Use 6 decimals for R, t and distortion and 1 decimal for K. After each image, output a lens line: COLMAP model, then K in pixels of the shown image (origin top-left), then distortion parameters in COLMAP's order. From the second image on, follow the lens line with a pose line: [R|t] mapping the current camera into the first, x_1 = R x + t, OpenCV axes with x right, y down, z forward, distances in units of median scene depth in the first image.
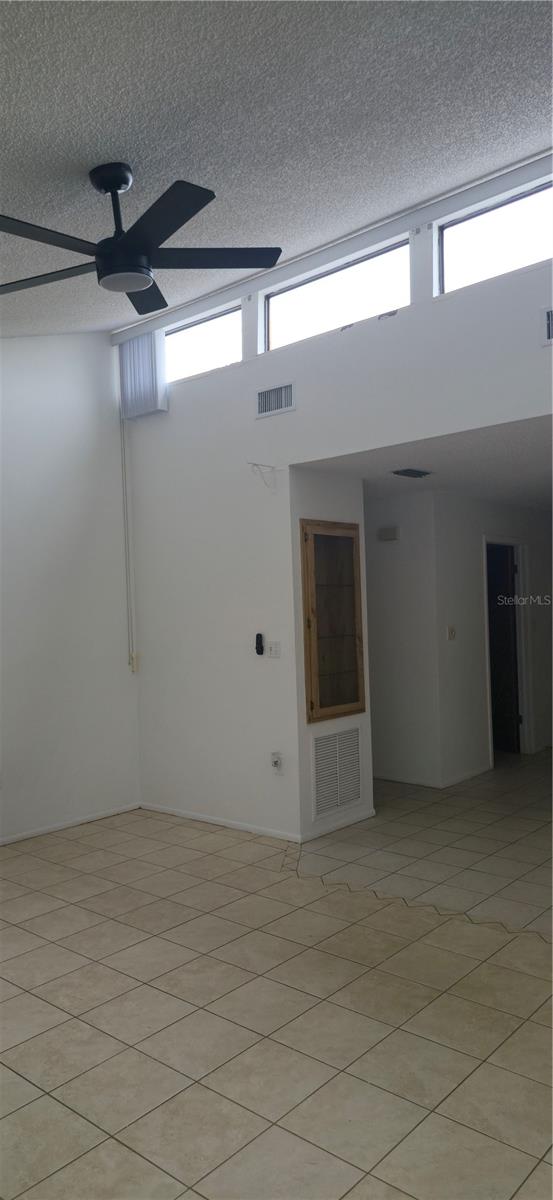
lens RADIAL K [[802.9, 0, 275.6], [0, 802.9, 608.0], [0, 0, 1]] dist [0.026971, 0.000041]
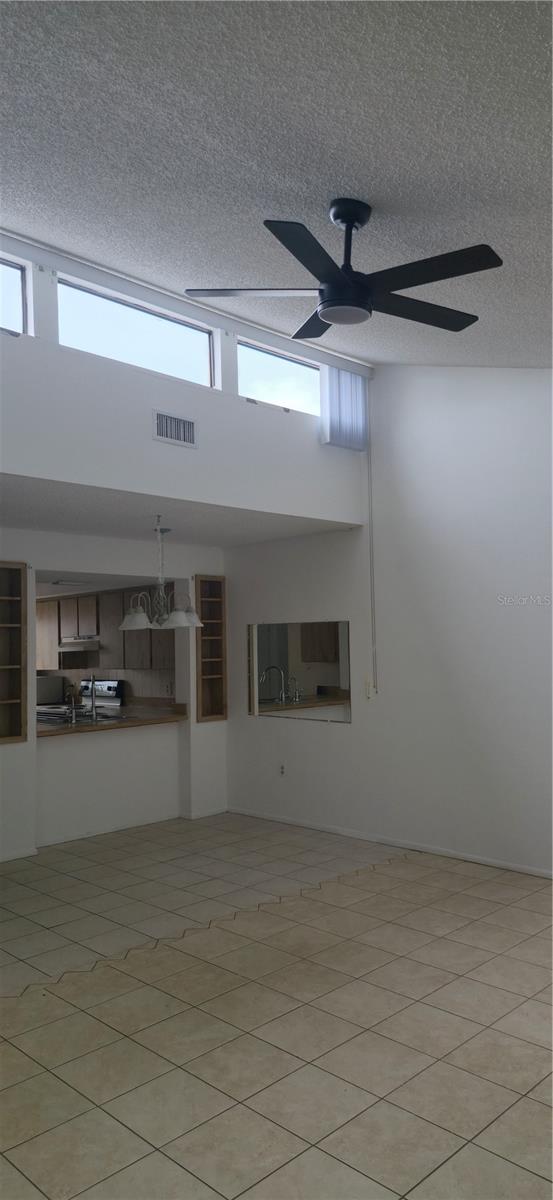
lens RADIAL K [[788.0, 0, 294.0], [0, 788.0, 600.7], [0, 0, 1]] dist [0.140266, -0.171438]
pose [[0.047989, 0.087648, 0.994995, -0.883552], [0.024806, 0.995731, -0.088910, 0.033123], [-0.998540, 0.028948, 0.045610, 0.783686]]
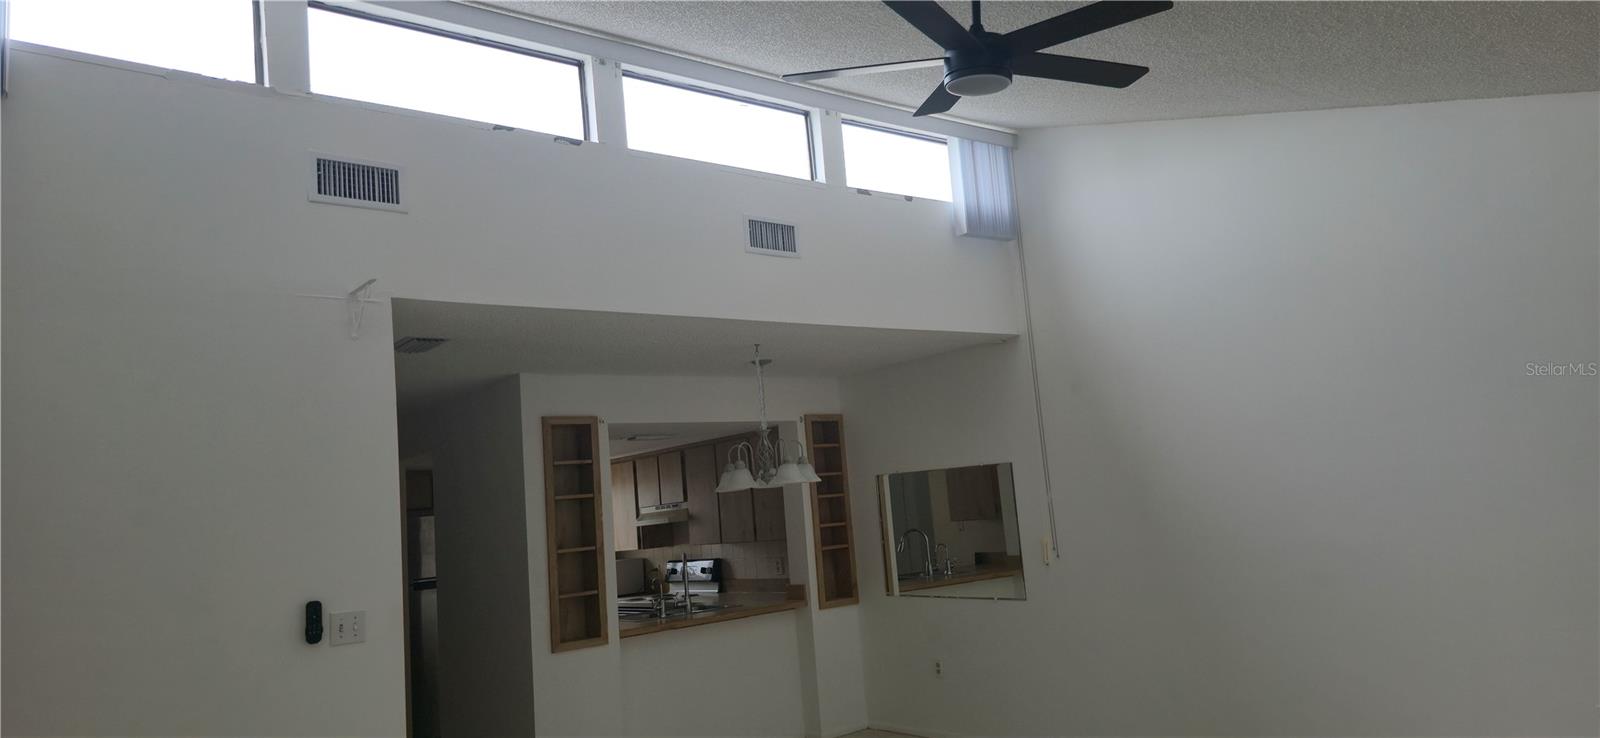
lens RADIAL K [[1050.7, 0, 813.6], [0, 1050.7, 365.0], [0, 0, 1]] dist [0.140266, -0.171438]
pose [[0.163289, 0.153537, 0.974558, -0.930044], [0.082210, 0.982263, -0.168525, 0.035919], [-0.983147, 0.107636, 0.147771, 0.788908]]
